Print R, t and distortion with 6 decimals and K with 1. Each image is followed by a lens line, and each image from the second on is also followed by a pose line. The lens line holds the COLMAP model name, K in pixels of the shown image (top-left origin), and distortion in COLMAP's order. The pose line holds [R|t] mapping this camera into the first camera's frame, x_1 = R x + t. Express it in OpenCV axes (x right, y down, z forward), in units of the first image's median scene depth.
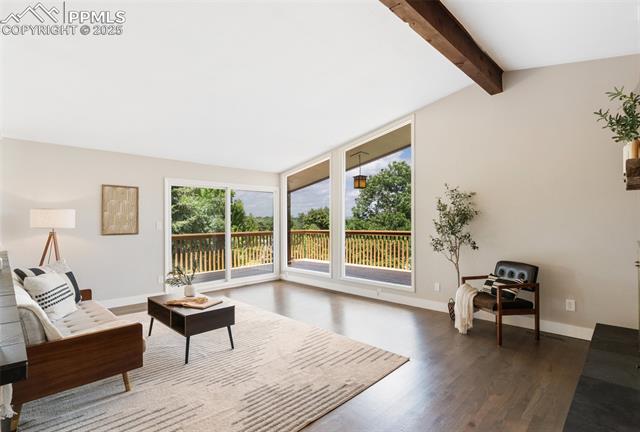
lens RADIAL K [[320.7, 0, 320.0], [0, 320.7, 216.0], [0, 0, 1]] dist [0.001278, -0.000571]
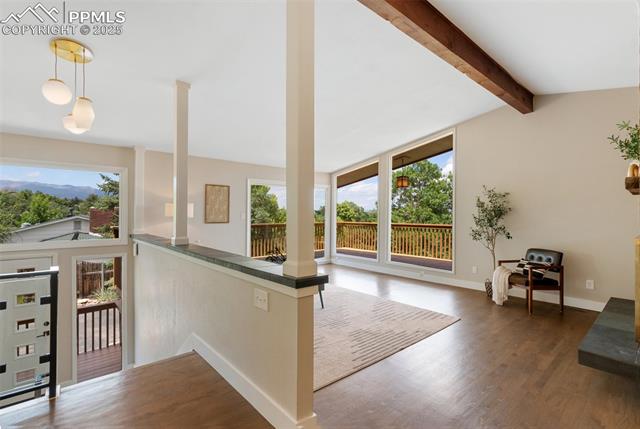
lens RADIAL K [[304.9, 0, 318.2], [0, 304.9, 208.3], [0, 0, 1]] dist [-0.000842, 0.000505]
pose [[0.996949, 0.010907, -0.077286, -0.168633], [-0.011107, 0.999936, -0.002164, -0.003564], [0.077257, 0.003016, 0.997007, -0.241619]]
